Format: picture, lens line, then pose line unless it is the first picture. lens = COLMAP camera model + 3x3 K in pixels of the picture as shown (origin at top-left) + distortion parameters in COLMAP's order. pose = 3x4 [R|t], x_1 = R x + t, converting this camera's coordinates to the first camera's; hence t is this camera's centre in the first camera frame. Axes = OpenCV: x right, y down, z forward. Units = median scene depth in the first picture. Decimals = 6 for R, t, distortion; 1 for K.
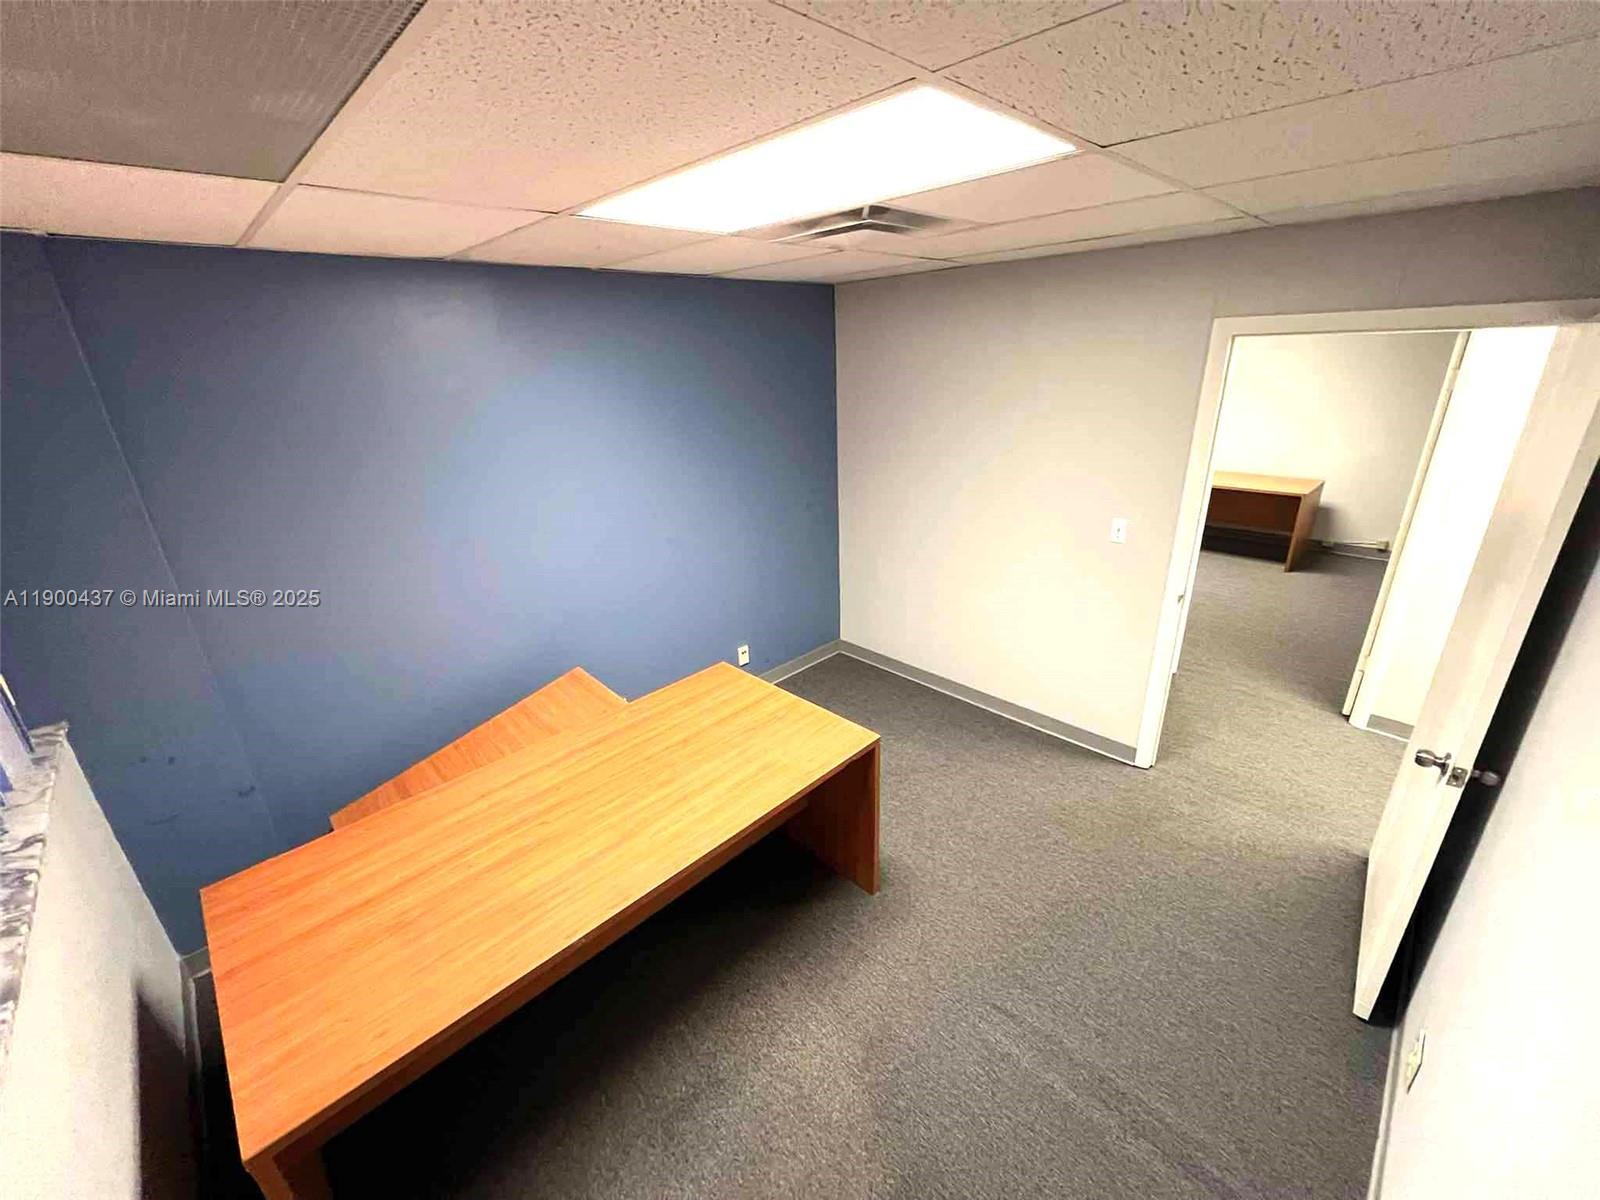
lens RADIAL K [[644.0, 0, 800.7], [0, 644.0, 596.9], [0, 0, 1]] dist [-0.002610, -0.000378]
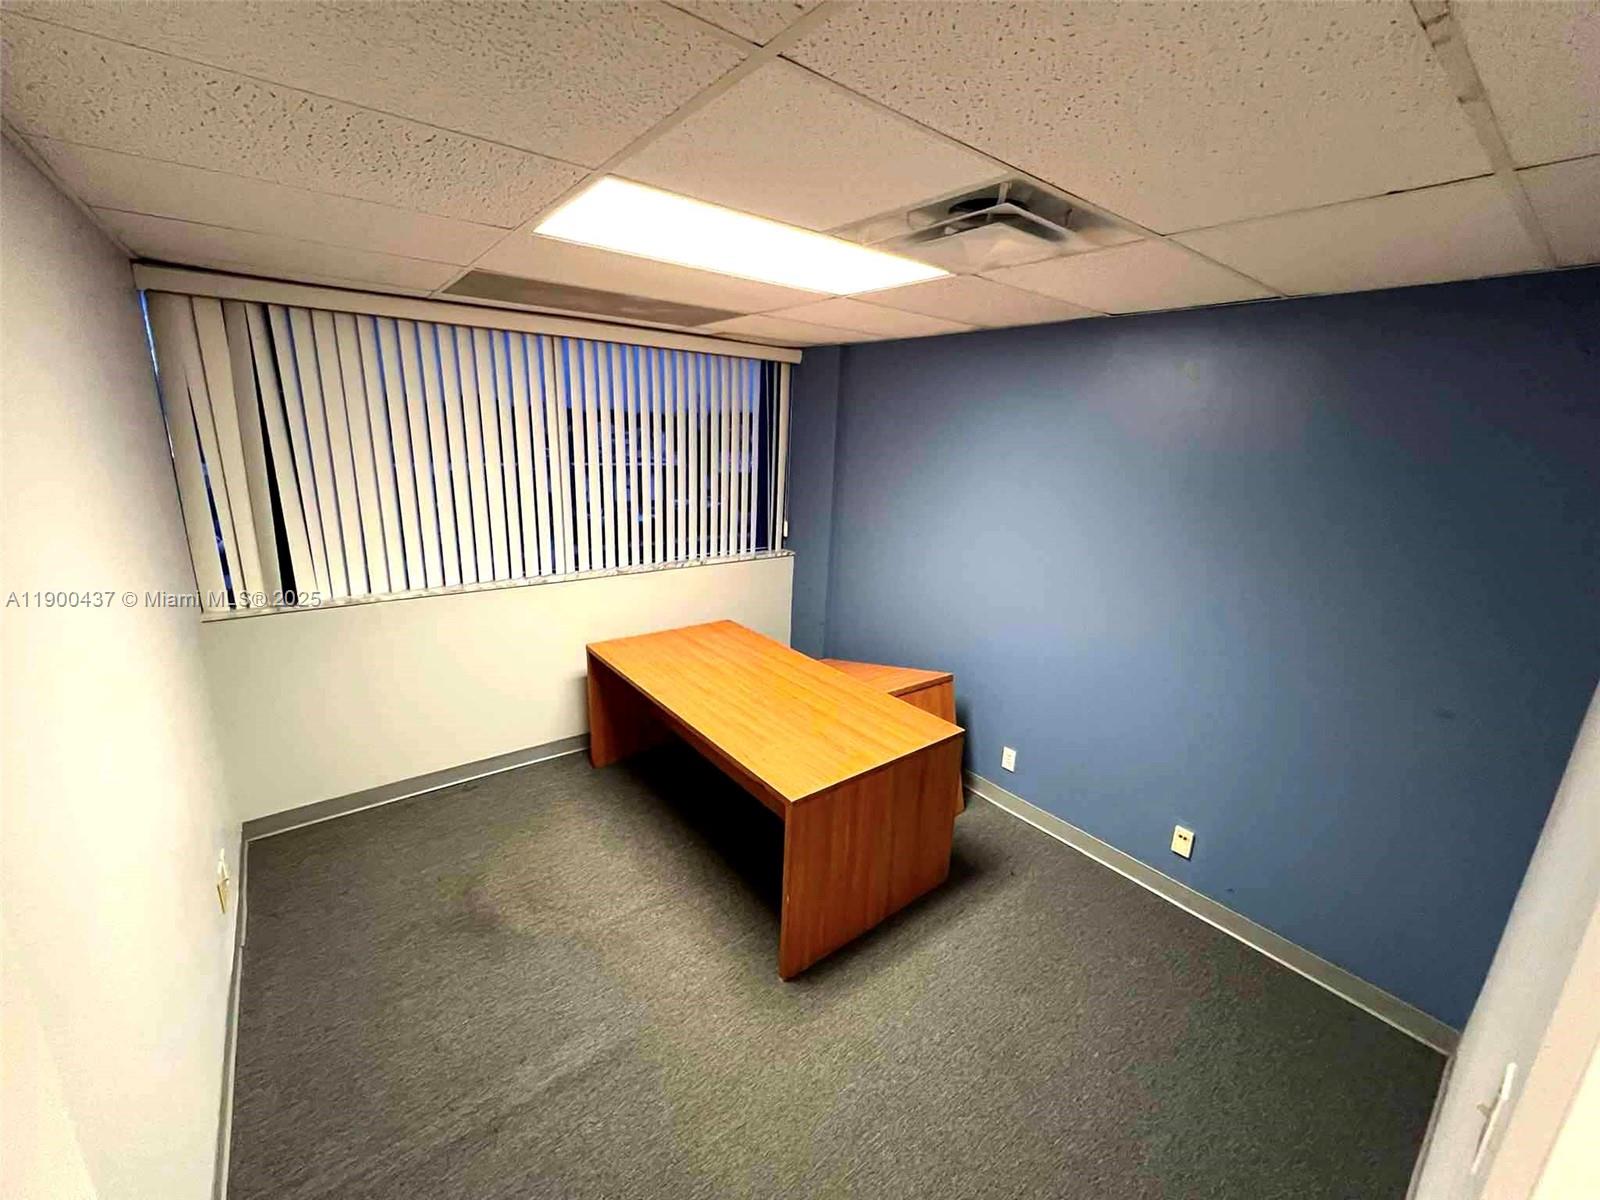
lens RADIAL K [[641.6, 0, 803.2], [0, 641.6, 601.1], [0, 0, 1]] dist [0.000397, 0.000038]
pose [[-0.123729, 0.286630, -0.950018, 0.906808], [-0.384193, 0.868871, 0.312184, -0.318767], [0.914924, 0.403617, 0.002616, 0.910304]]
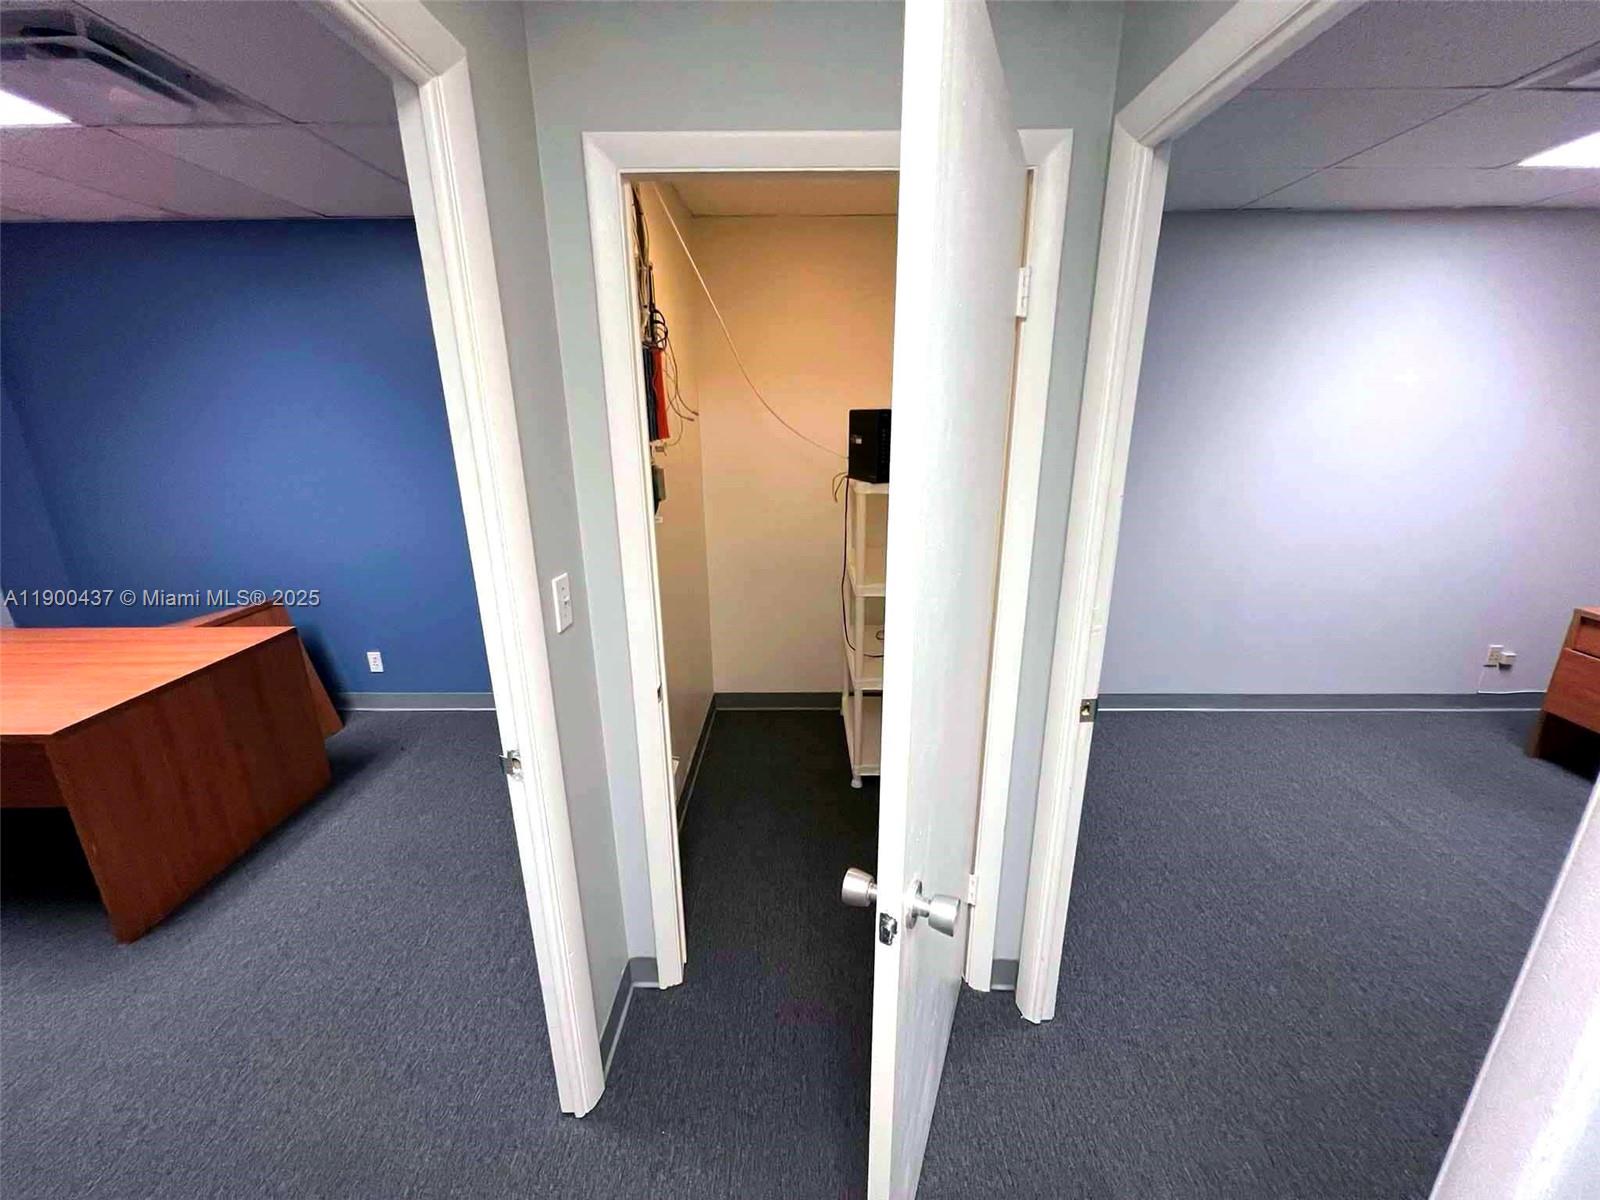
lens RADIAL K [[641.6, 0, 803.2], [0, 641.6, 601.1], [0, 0, 1]] dist [0.000397, 0.000038]
pose [[0.698113, 0.233134, -0.676968, 1.249185], [-0.272375, 0.960890, 0.050028, -0.221762], [0.662155, 0.149464, 0.734310, 1.020937]]
